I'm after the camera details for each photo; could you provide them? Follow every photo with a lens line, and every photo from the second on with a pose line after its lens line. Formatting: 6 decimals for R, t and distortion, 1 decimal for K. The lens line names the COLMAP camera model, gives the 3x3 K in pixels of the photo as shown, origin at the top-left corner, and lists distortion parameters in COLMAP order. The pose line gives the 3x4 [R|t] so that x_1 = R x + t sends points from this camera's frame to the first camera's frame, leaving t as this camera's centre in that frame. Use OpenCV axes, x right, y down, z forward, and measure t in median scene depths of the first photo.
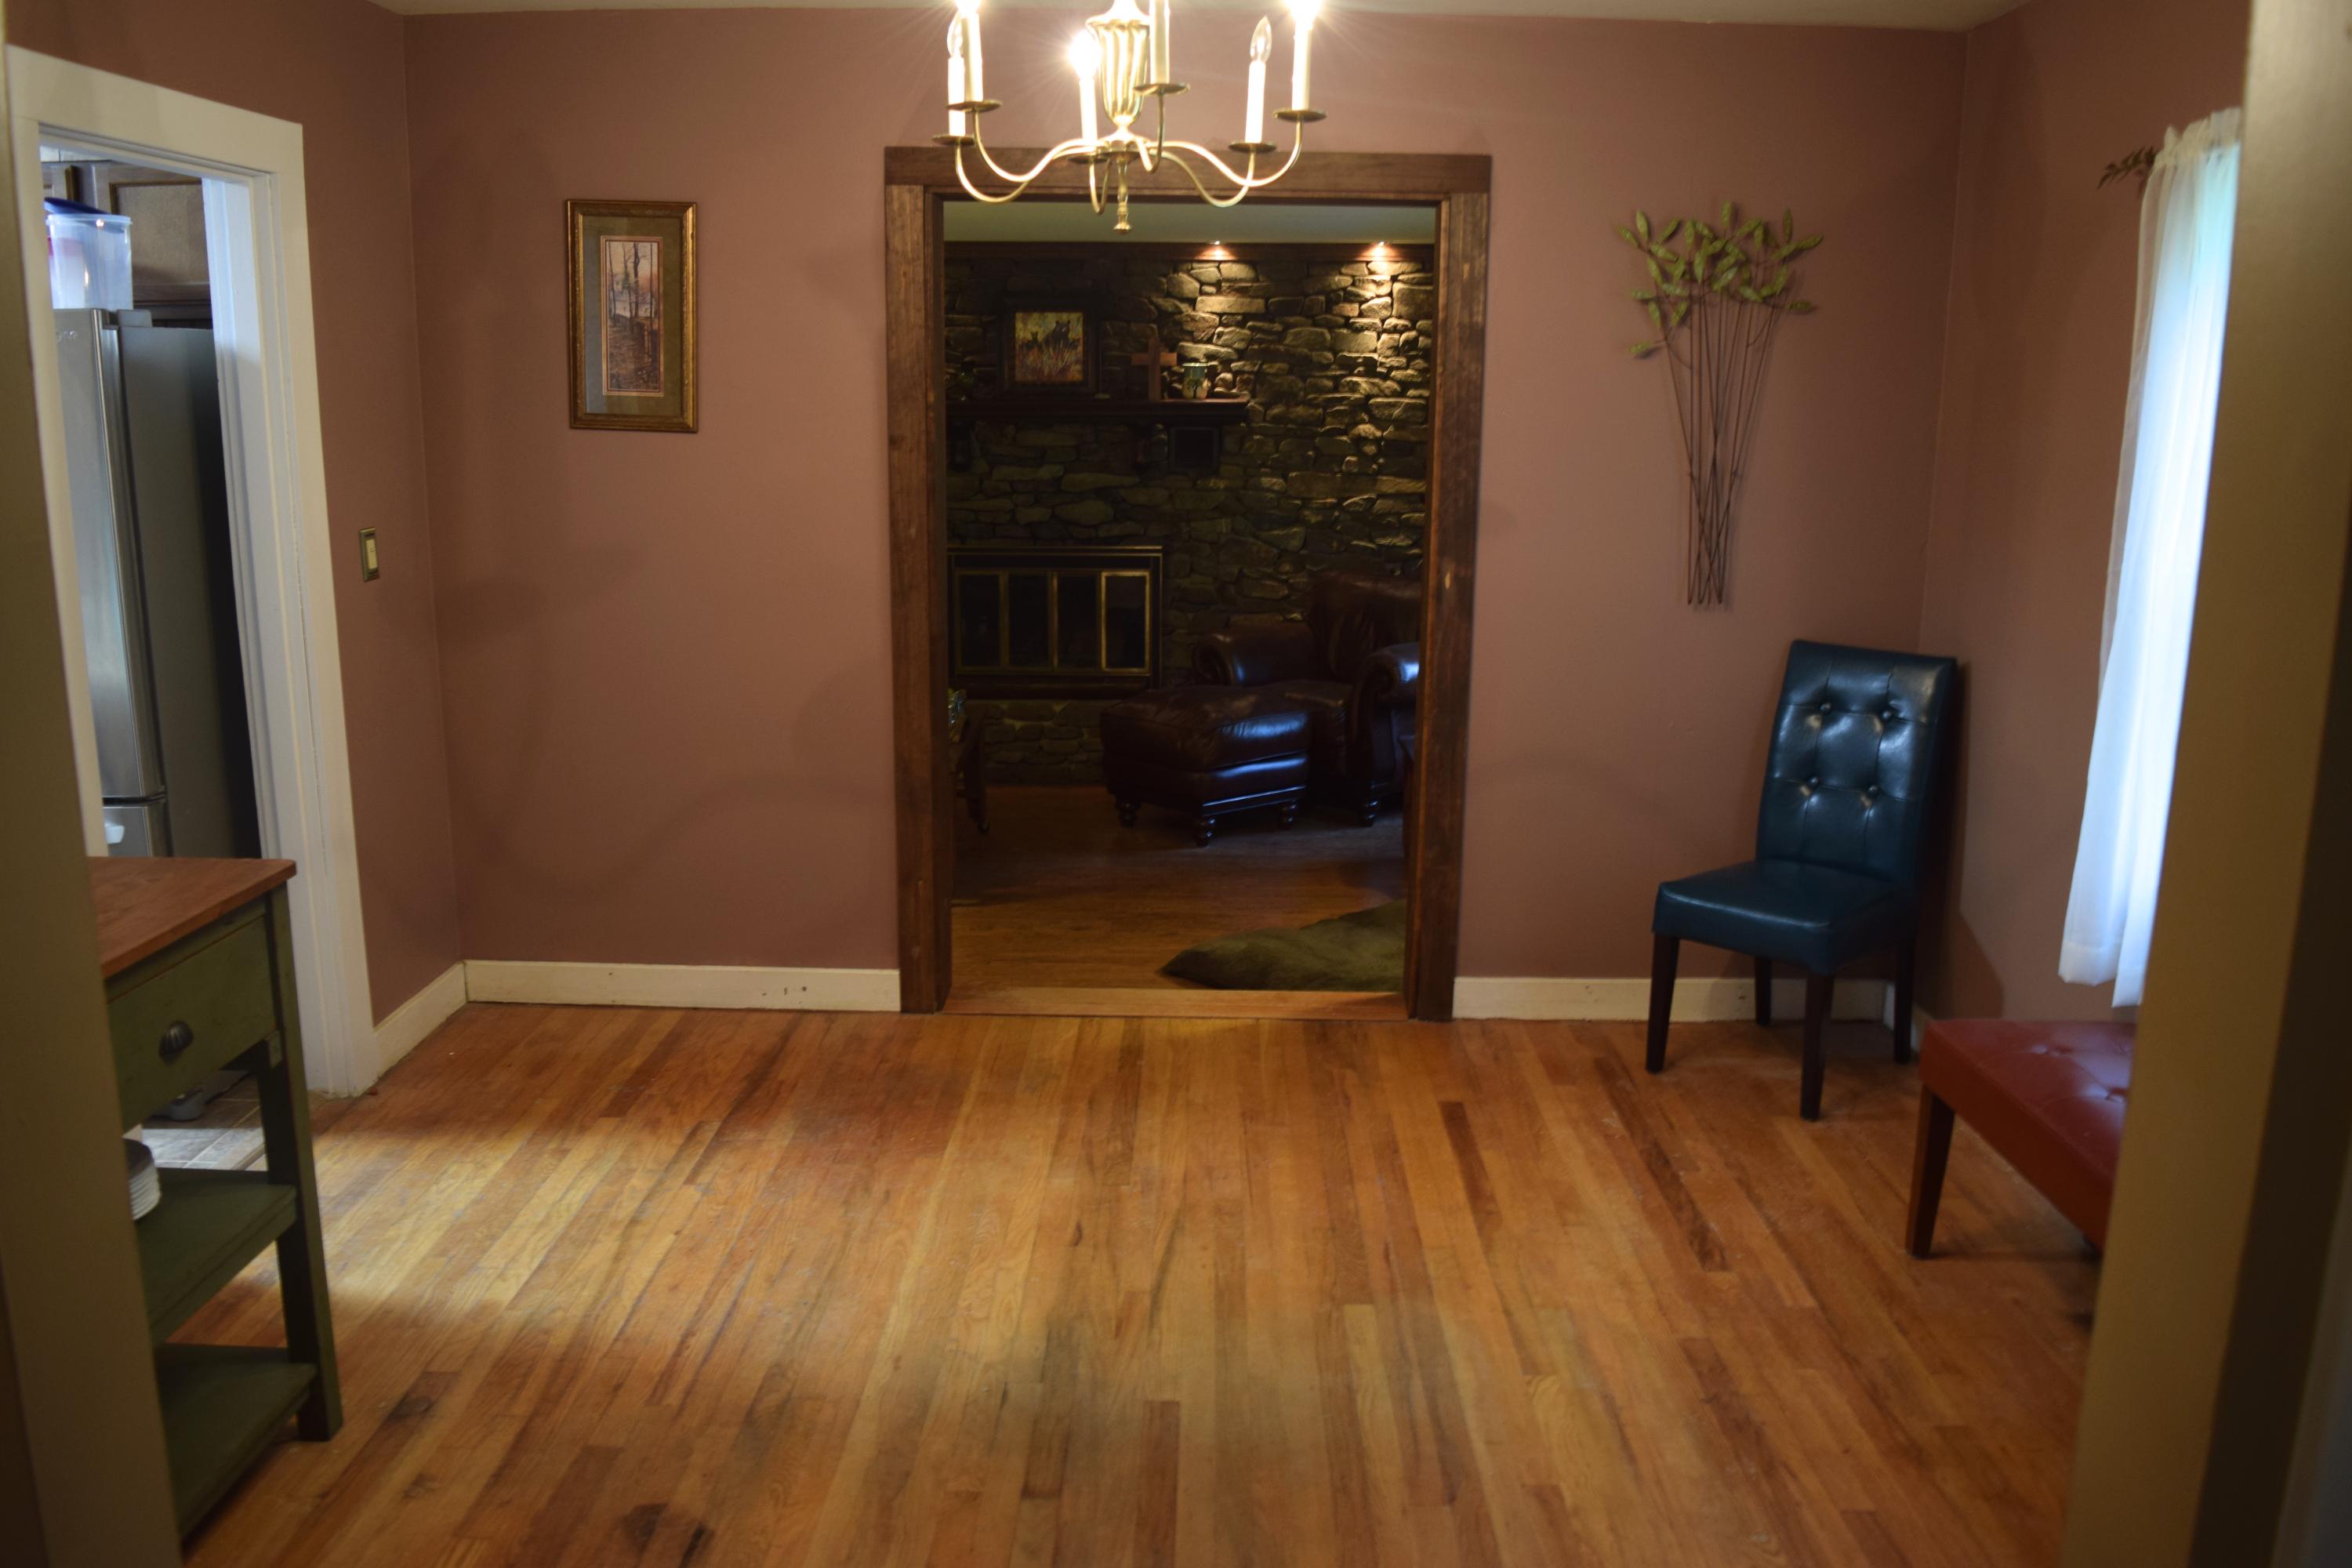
lens RADIAL K [[1832.1, 0, 1183.7], [0, 1832.1, 780.1], [0, 0, 1]] dist [-0.086460, 0.017858]
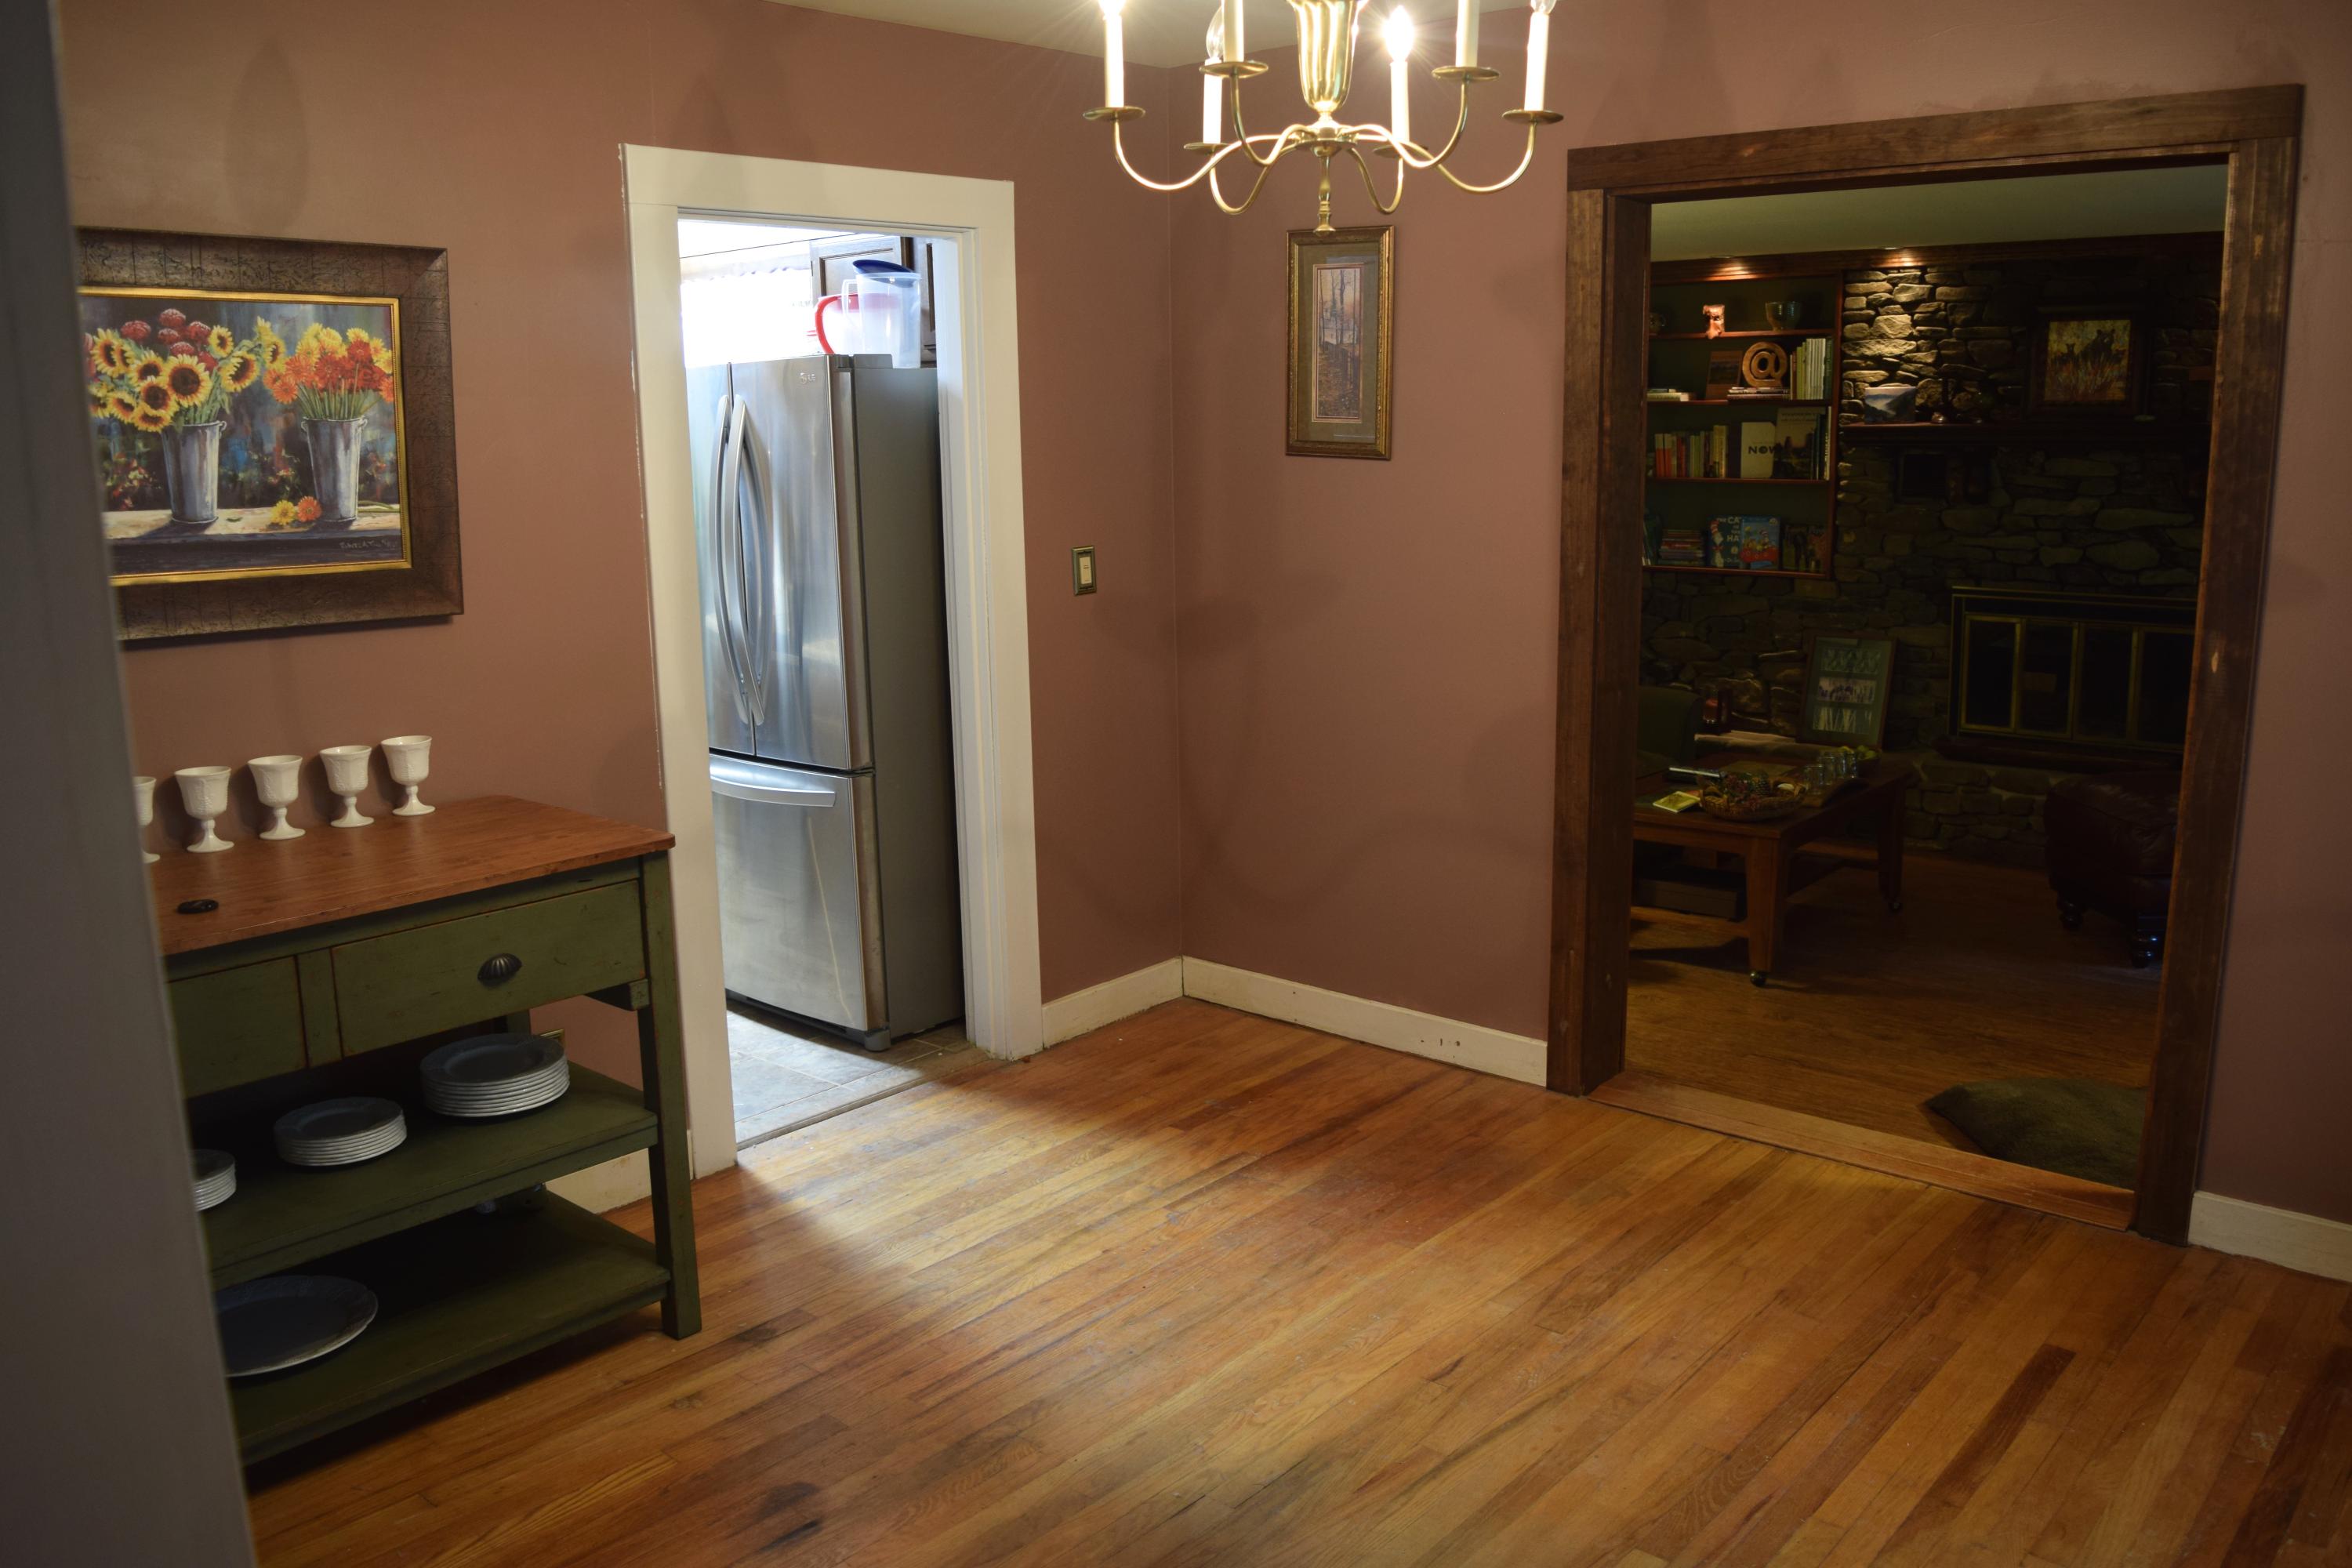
lens RADIAL K [[1832.1, 0, 1181.3], [0, 1832.1, 784.5], [0, 0, 1]] dist [-0.086460, 0.017858]
pose [[0.767888, 0.105756, -0.631793, 0.294751], [-0.111495, 0.993289, 0.030756, -0.036148], [0.630806, 0.046825, 0.774526, 0.179541]]
